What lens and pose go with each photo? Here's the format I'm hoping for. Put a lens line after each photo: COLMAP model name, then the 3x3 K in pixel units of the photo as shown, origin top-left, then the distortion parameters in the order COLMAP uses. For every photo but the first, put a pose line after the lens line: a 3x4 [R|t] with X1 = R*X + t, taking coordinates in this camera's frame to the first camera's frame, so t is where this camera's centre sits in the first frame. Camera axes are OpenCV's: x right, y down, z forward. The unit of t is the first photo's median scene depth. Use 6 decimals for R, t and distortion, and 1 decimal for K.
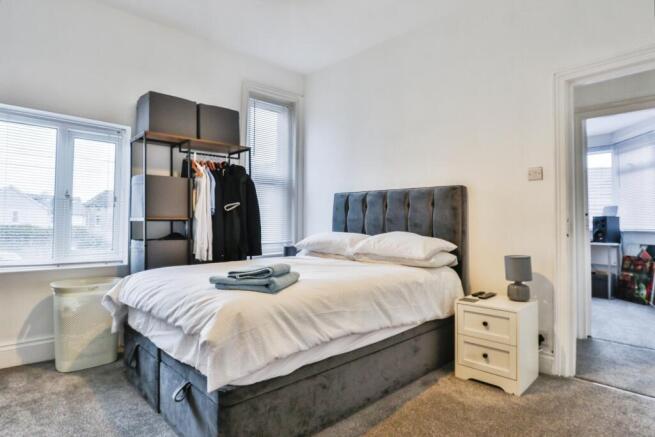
lens RADIAL K [[352.0, 0, 326.3], [0, 352.0, 224.3], [0, 0, 1]] dist [-0.001868, -0.000490]
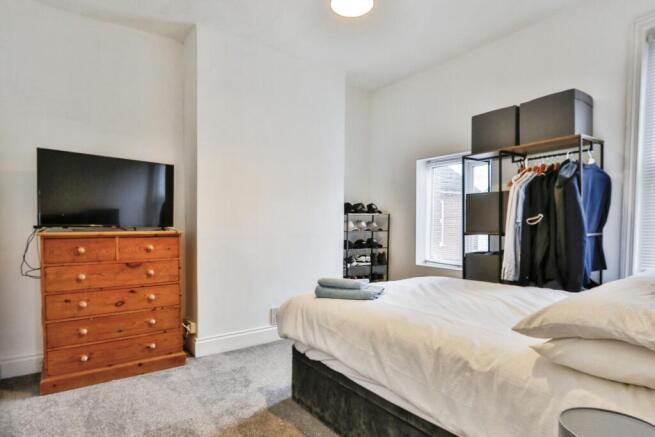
lens RADIAL K [[389.5, 0, 327.5], [0, 389.5, 218.5], [0, 0, 1]] dist [-0.000333, -0.000046]
pose [[-0.141455, -0.006479, -0.989923, 1.275010], [0.009359, 0.999925, -0.007882, -0.093144], [0.989900, -0.010379, -0.141384, 1.206811]]
